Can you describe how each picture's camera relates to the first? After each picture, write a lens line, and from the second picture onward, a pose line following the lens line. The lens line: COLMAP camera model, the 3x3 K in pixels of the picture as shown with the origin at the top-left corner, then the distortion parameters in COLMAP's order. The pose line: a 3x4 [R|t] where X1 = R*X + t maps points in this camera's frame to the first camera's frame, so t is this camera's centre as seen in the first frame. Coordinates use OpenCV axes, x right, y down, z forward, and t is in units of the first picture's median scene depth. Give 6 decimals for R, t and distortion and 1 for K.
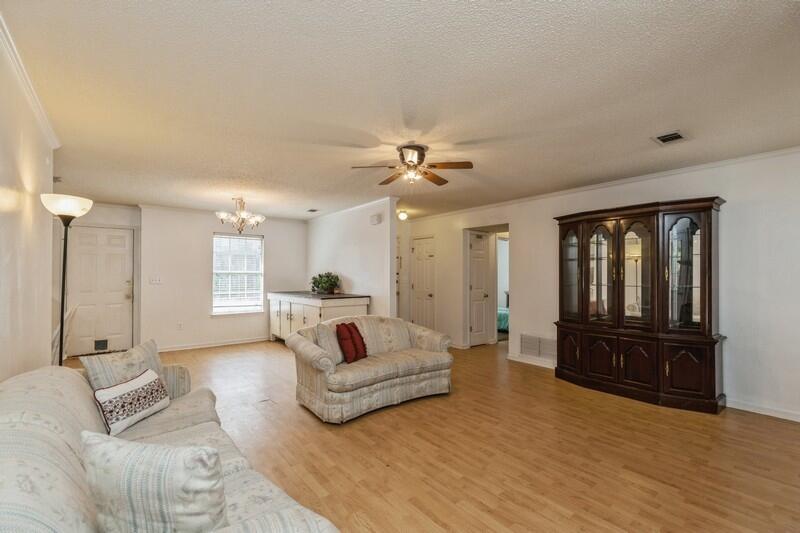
lens RADIAL K [[360.6, 0, 403.6], [0, 360.6, 269.3], [0, 0, 1]] dist [0.003489, 0.000438]
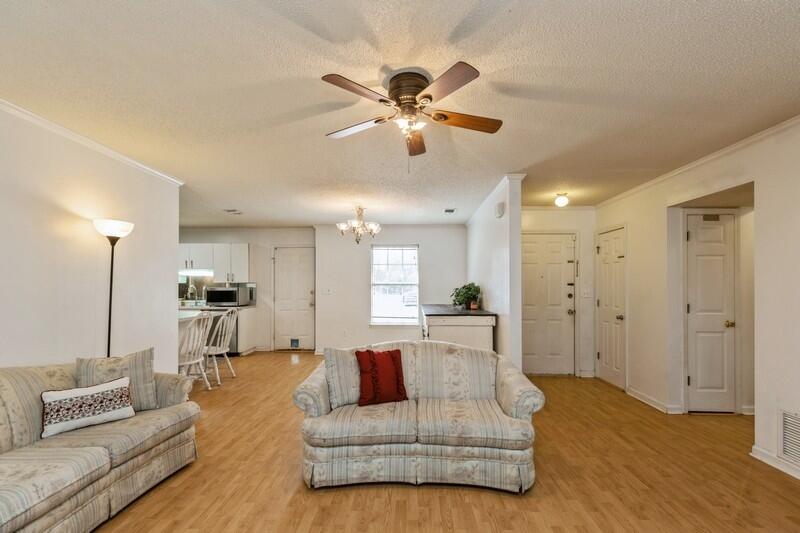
lens RADIAL K [[362.3, 0, 400.4], [0, 362.3, 283.1], [0, 0, 1]] dist [0.003720, 0.000288]
pose [[0.760996, -0.005589, -0.648732, 0.328537], [0.010492, 0.999938, 0.003694, 0.006159], [0.648672, -0.009618, 0.761008, 0.409260]]
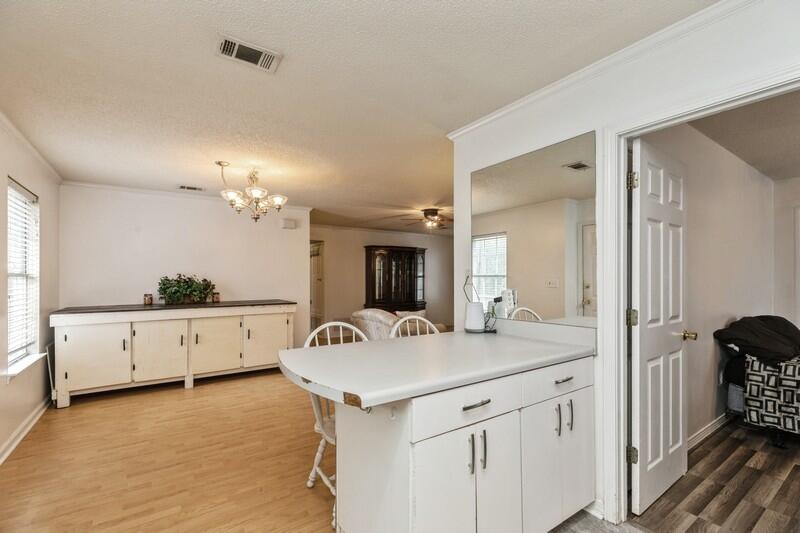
lens RADIAL K [[350.6, 0, 399.1], [0, 350.6, 278.9], [0, 0, 1]] dist [0.001886, 0.000527]
pose [[0.070429, 0.000733, 0.997517, -1.373891], [-0.008689, 0.999962, -0.000121, 0.019405], [-0.997479, -0.008659, 0.070433, 0.808667]]
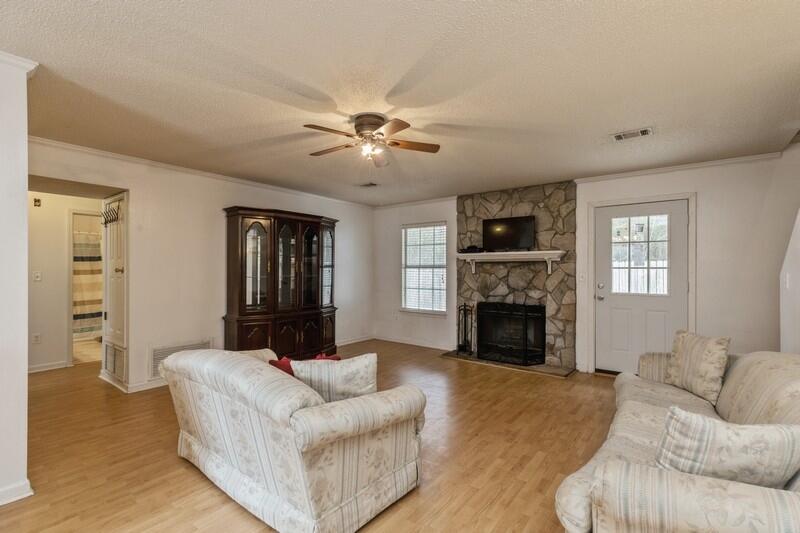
lens RADIAL K [[360.6, 0, 403.6], [0, 360.6, 269.3], [0, 0, 1]] dist [0.003489, 0.000438]
pose [[-0.242848, 0.001906, 0.970063, -0.635142], [-0.014472, 0.999880, -0.005588, 0.019547], [-0.969956, -0.015396, -0.242791, 0.877162]]
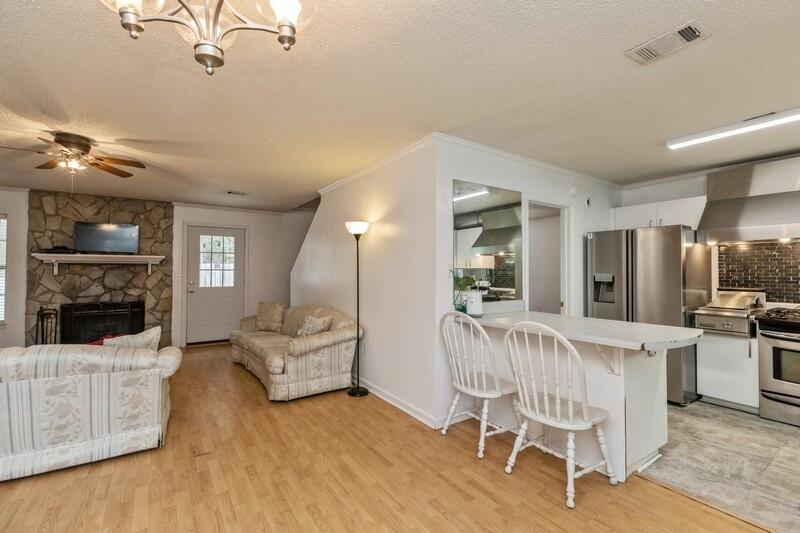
lens RADIAL K [[357.7, 0, 395.9], [0, 357.7, 264.4], [0, 0, 1]] dist [0.019389, -0.009487]
pose [[-0.996614, 0.001748, 0.082202, -0.698895], [-0.000930, 0.999470, -0.032525, 0.026268], [-0.082215, -0.032491, -0.996085, 1.450060]]
